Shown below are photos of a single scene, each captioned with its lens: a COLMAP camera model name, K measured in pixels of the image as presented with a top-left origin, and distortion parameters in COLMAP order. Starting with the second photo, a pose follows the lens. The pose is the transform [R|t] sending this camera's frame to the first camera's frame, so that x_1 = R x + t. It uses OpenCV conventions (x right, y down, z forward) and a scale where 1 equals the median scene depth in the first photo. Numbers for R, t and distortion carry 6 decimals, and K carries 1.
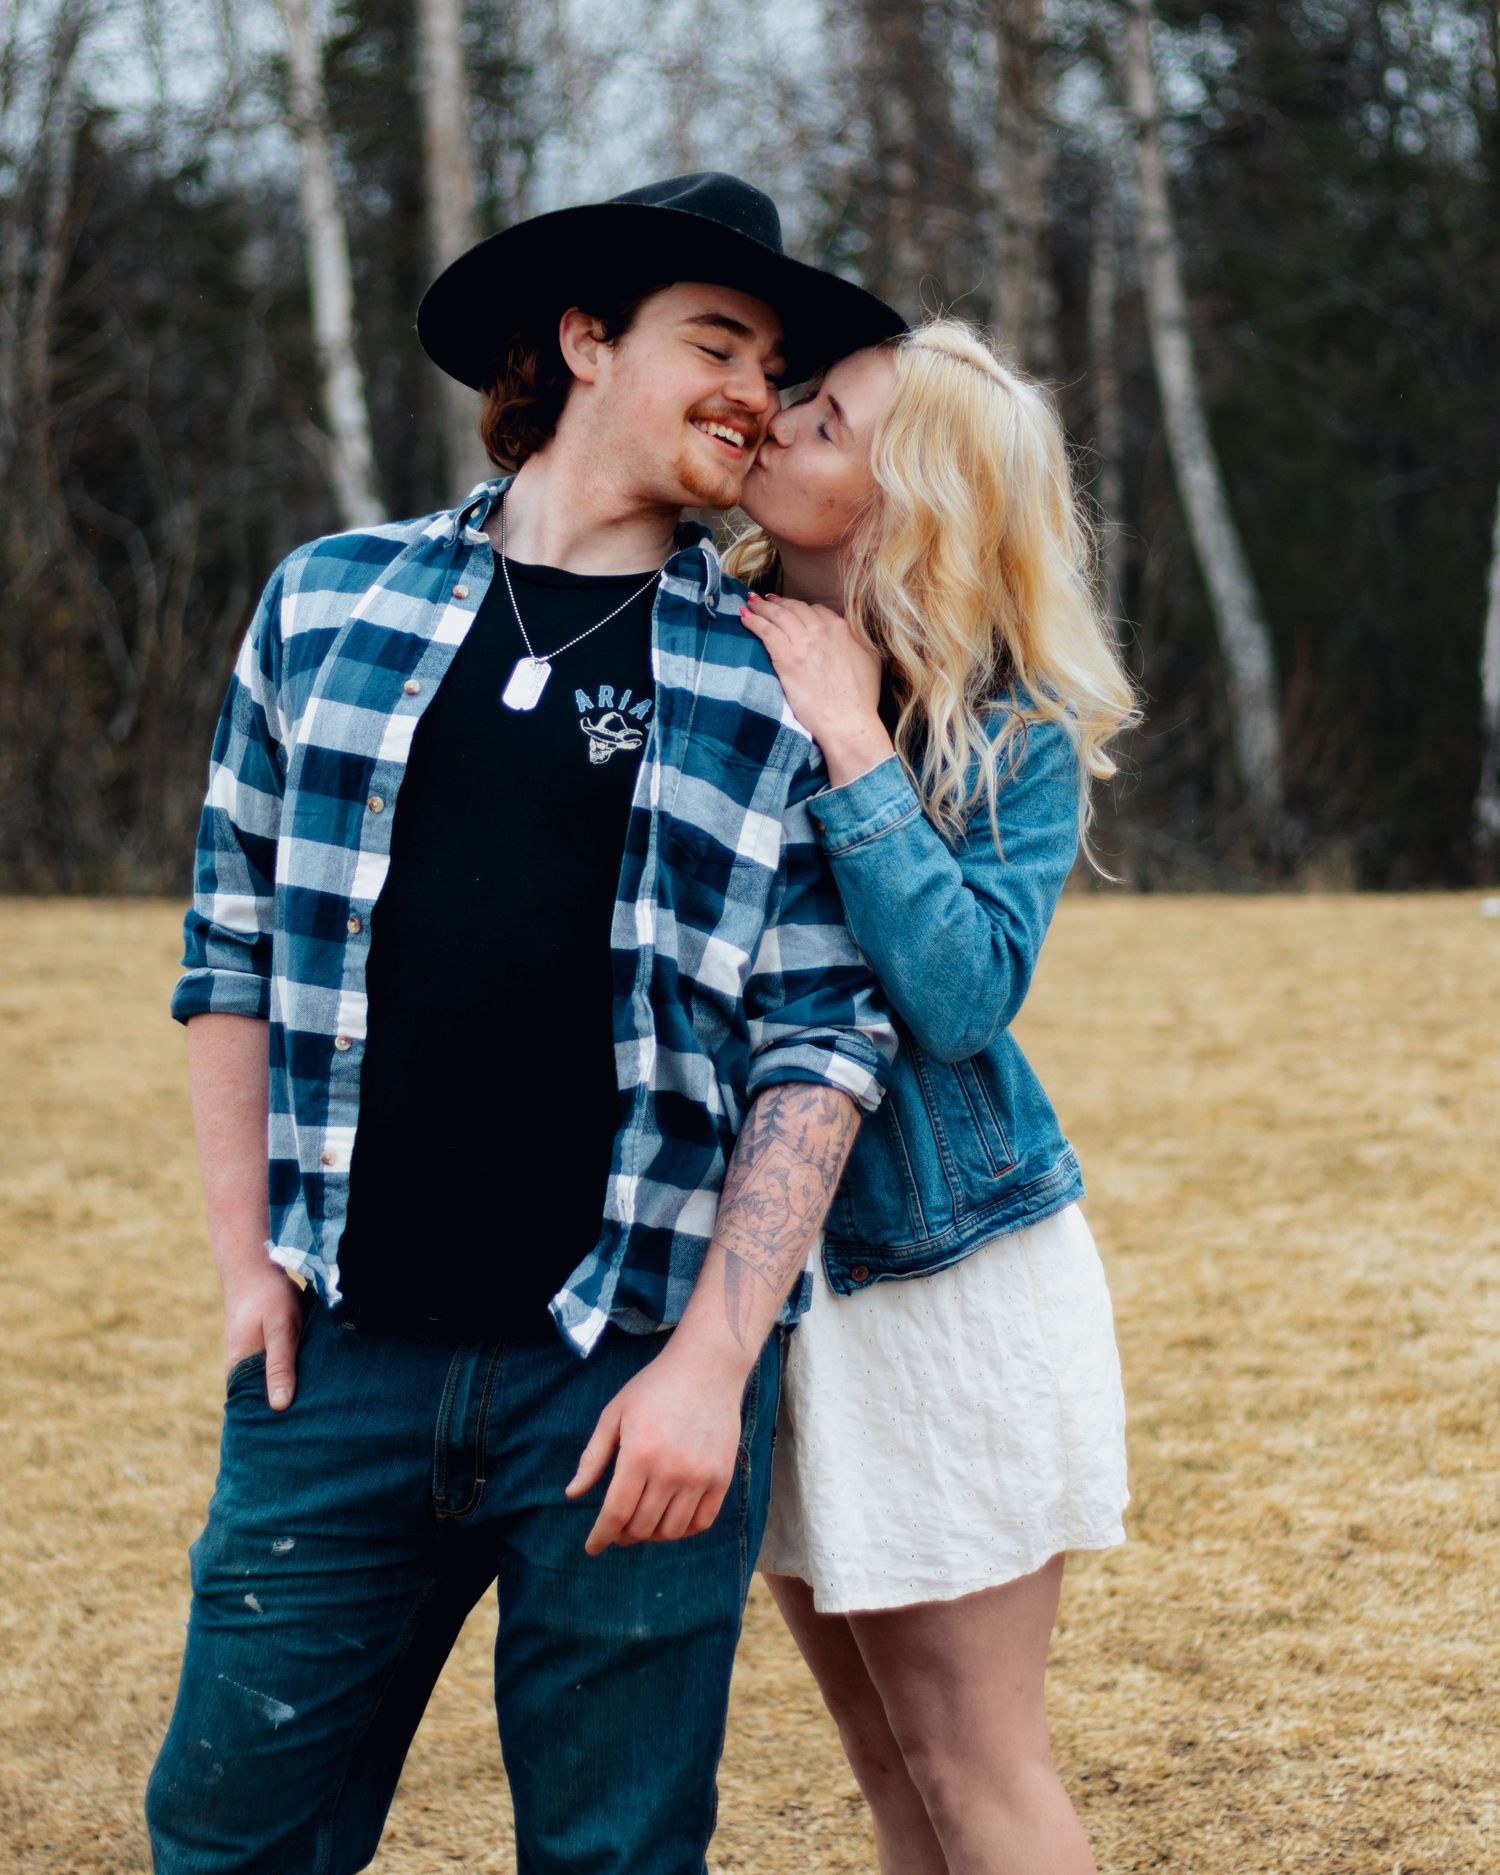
lens RADIAL K [[4334.9, 0, 750.0], [0, 4334.9, 937.5], [0, 0, 1]] dist [0.022079, -0.211802]
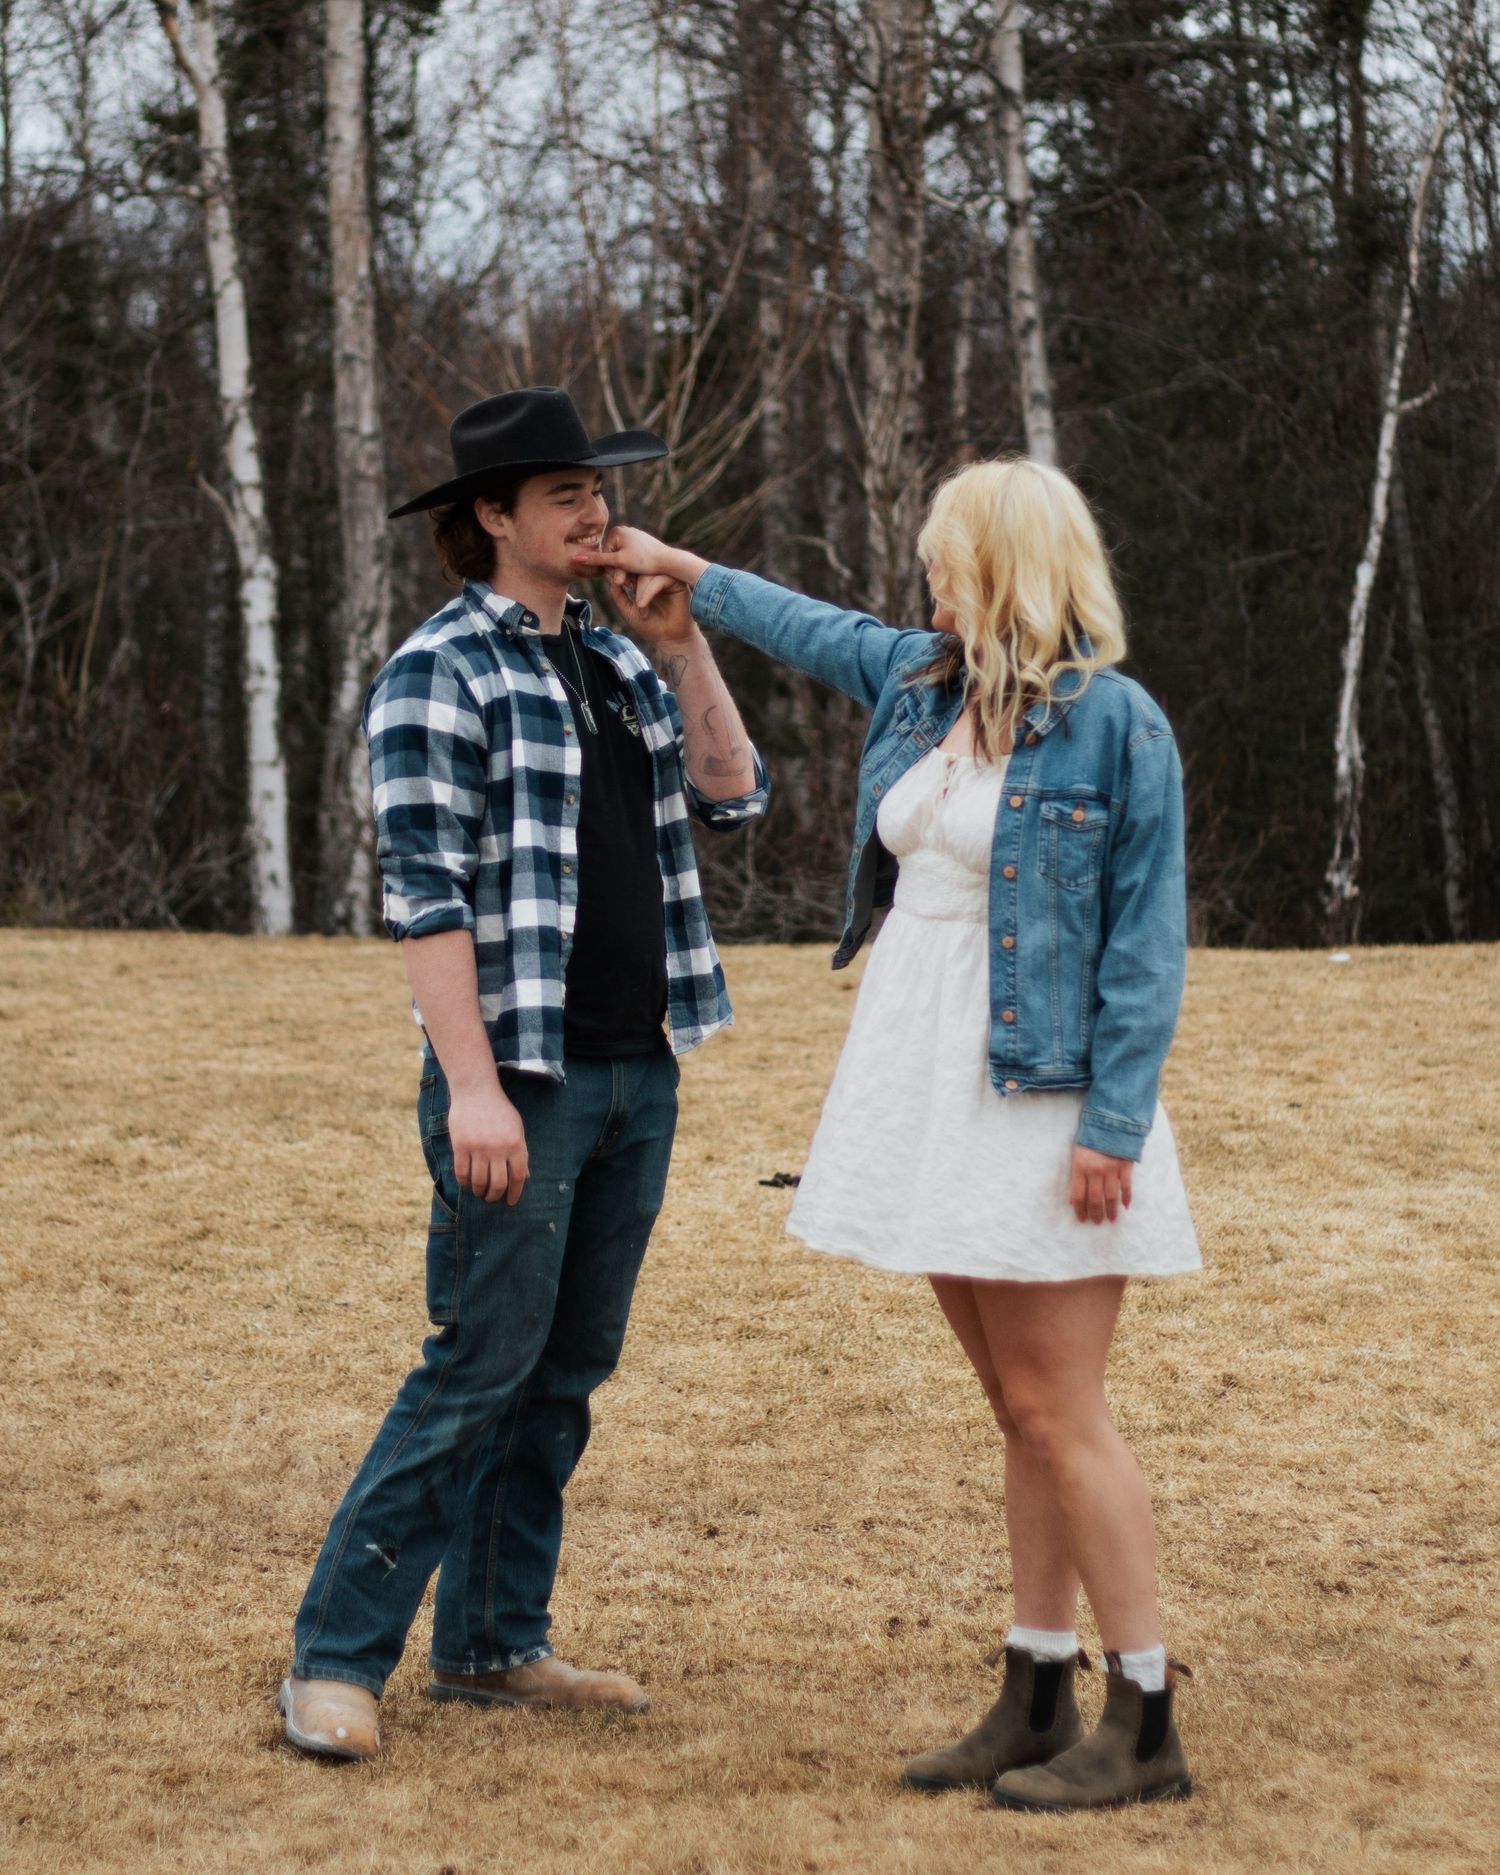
lens RADIAL K [[4741.5, 0, 750.0], [0, 4741.5, 937.5], [0, 0, 1]] dist [0.017853, -0.533970]
pose [[0.998717, 0.020890, 0.046131, -0.063952], [-0.019912, 0.999569, -0.021560, 0.035662], [-0.046562, 0.020614, 0.998703, -0.368585]]
